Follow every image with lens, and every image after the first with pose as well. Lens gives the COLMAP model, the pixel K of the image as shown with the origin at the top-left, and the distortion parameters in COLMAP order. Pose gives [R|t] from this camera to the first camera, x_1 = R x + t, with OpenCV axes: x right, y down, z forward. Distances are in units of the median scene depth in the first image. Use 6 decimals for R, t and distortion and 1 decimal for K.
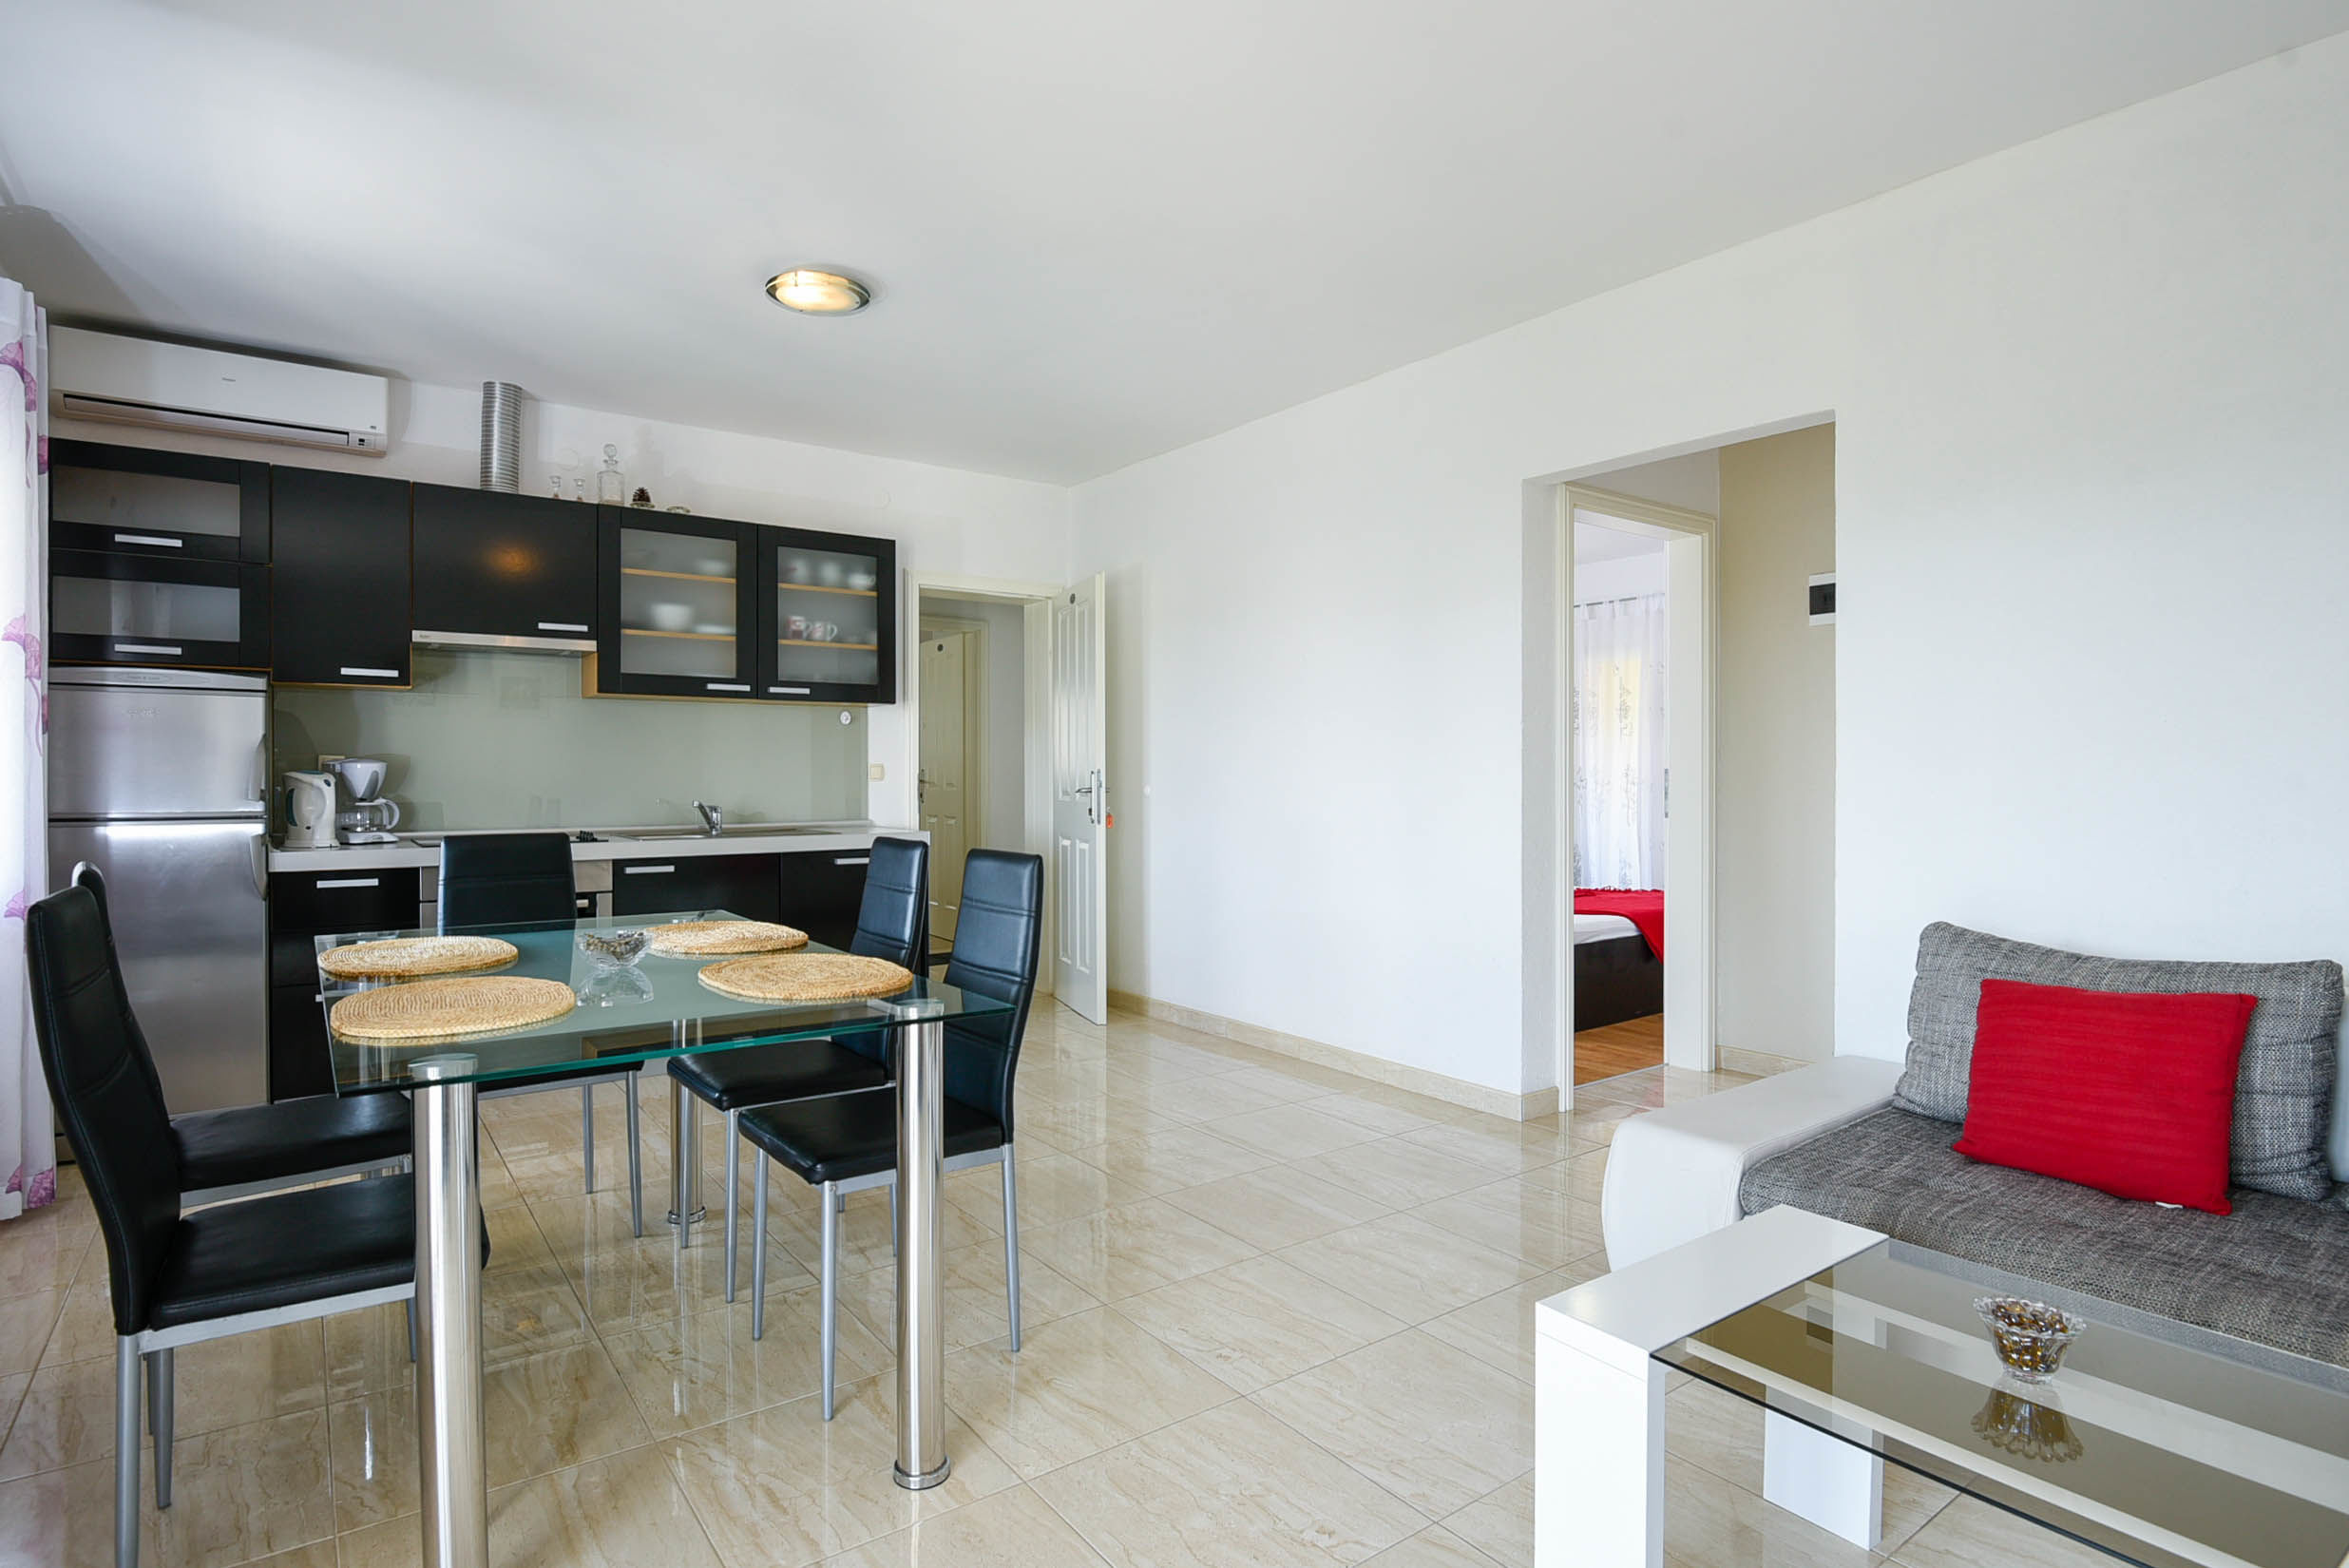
lens RADIAL K [[1202.0, 0, 1174.5], [0, 1202.0, 784.0], [0, 0, 1]] dist [-0.002658, -0.013420]
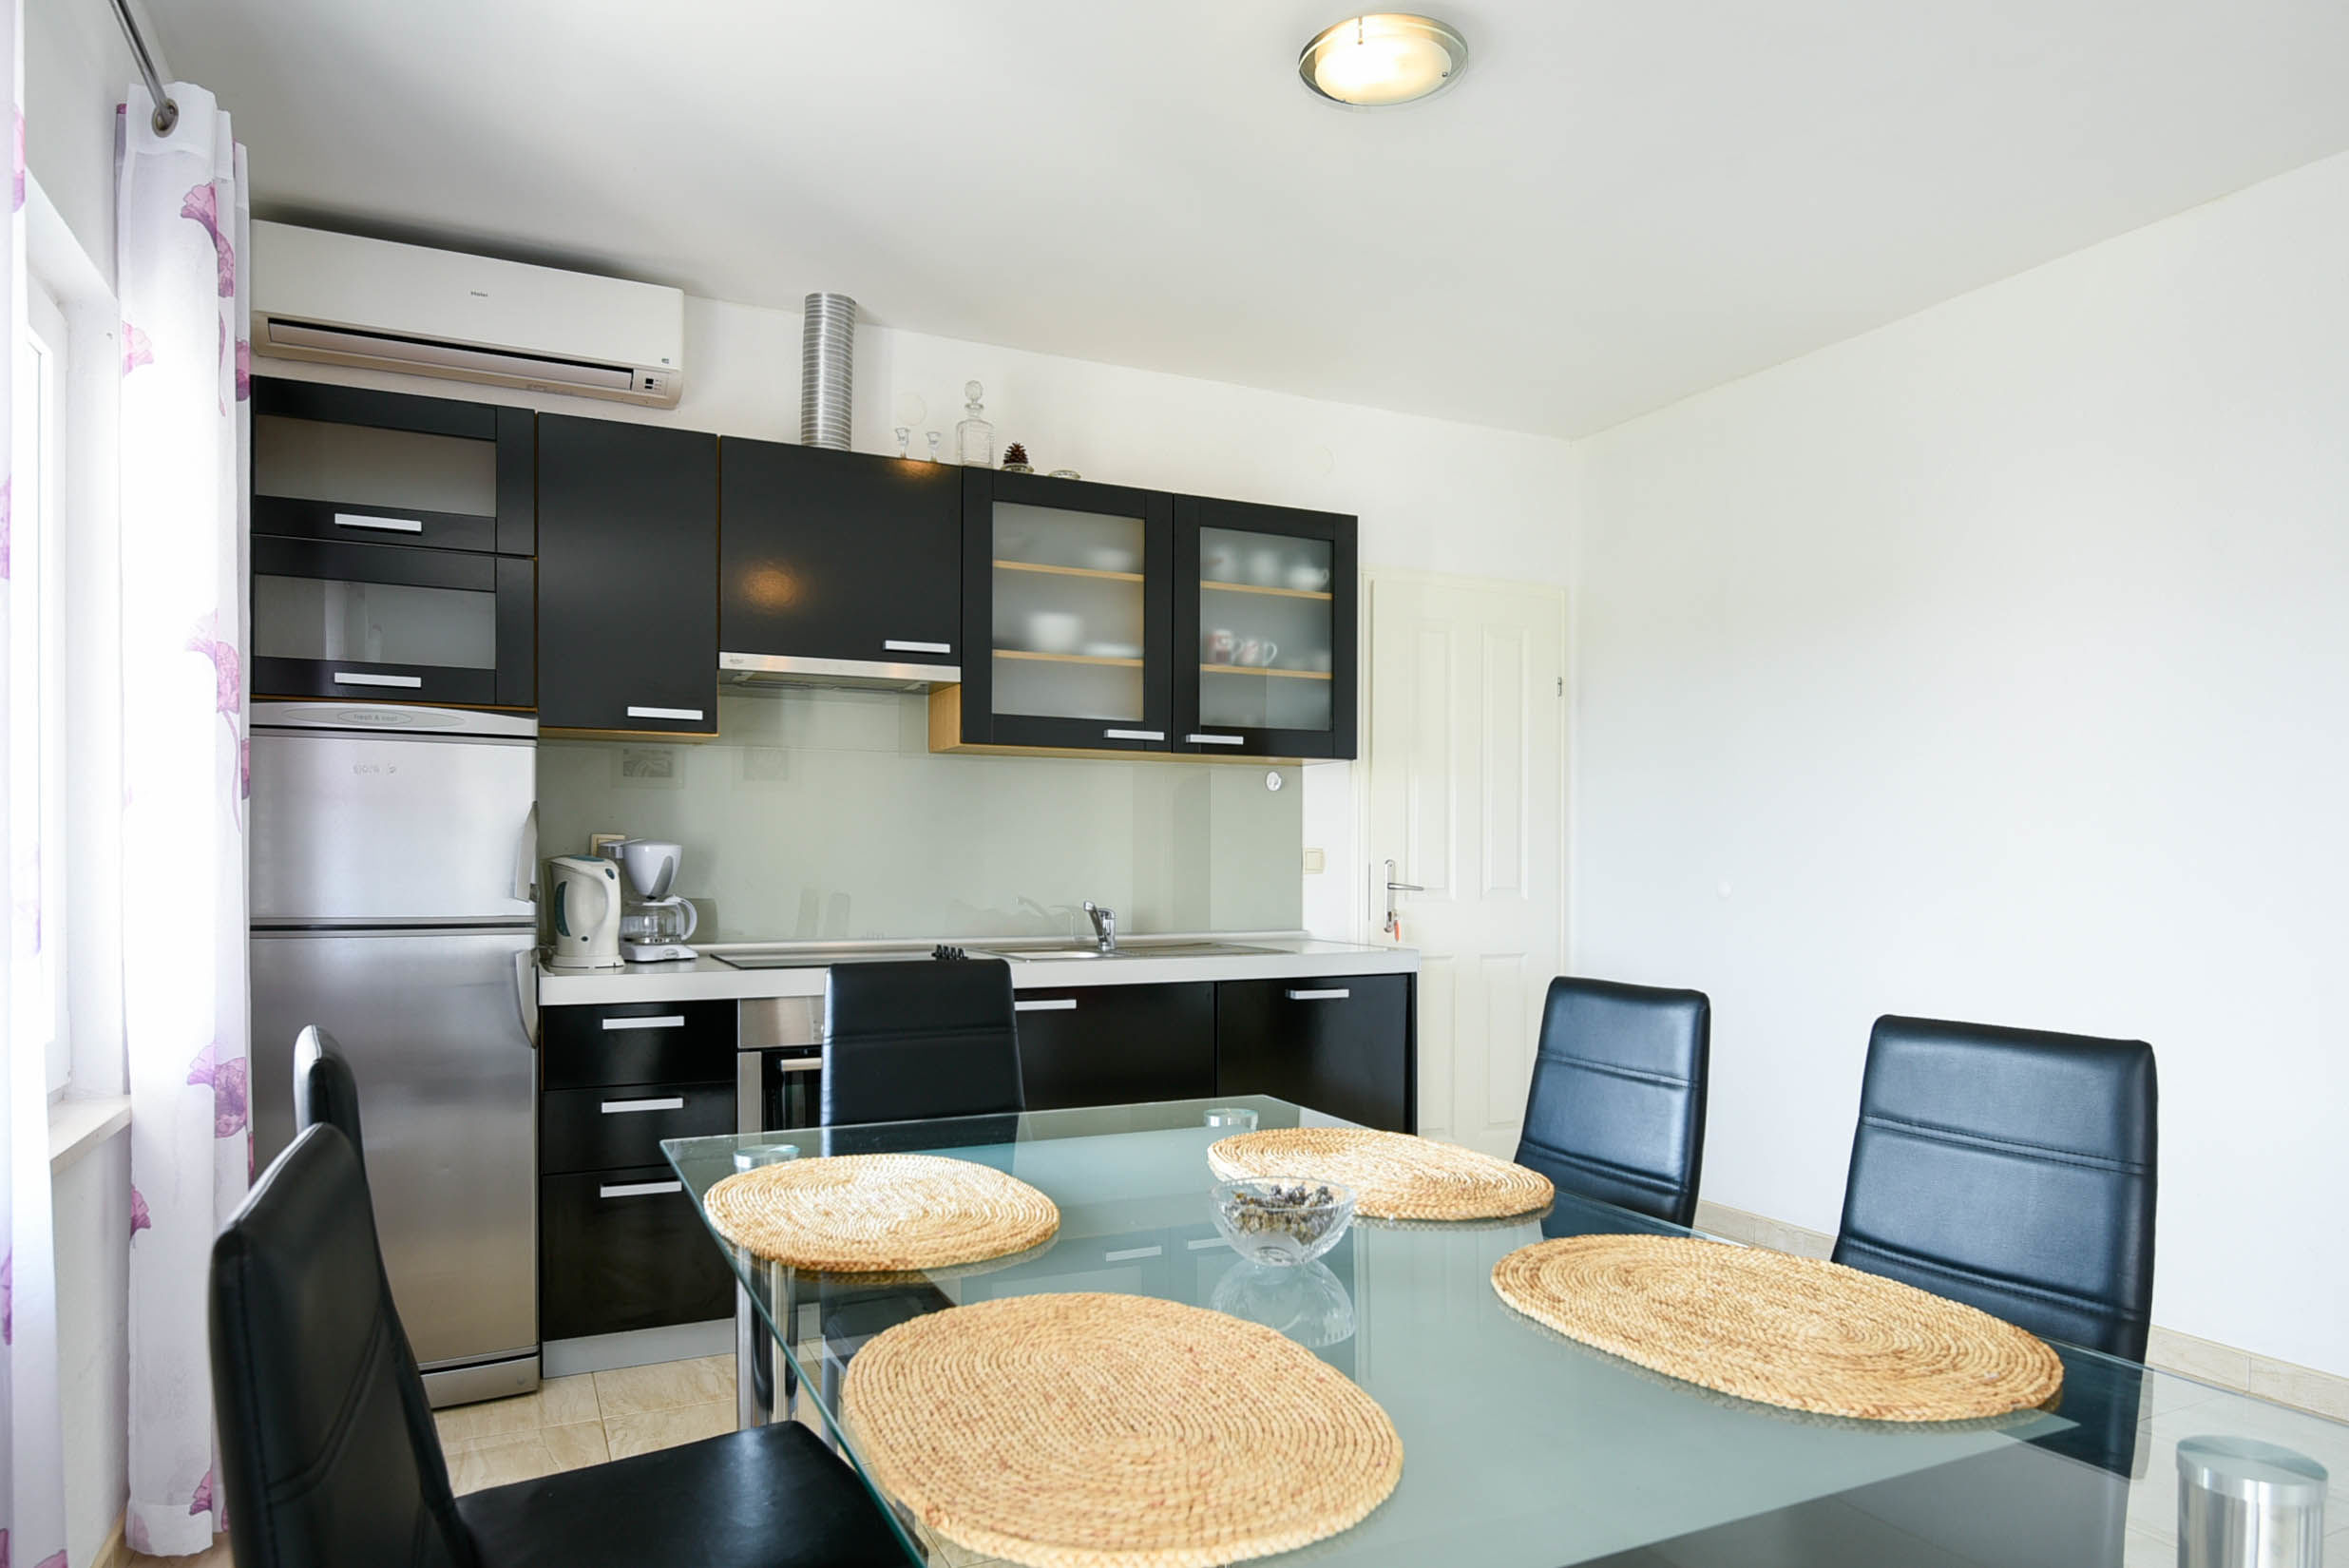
lens RADIAL K [[1417.9, 0, 1173.4], [0, 1417.9, 881.7], [0, 0, 1]] dist [0.006146, -0.031973]
pose [[0.983822, 0.007169, -0.179005, -0.229711], [-0.005964, 0.999956, 0.007271, -0.003977], [0.179049, -0.006086, 0.983821, 0.241167]]
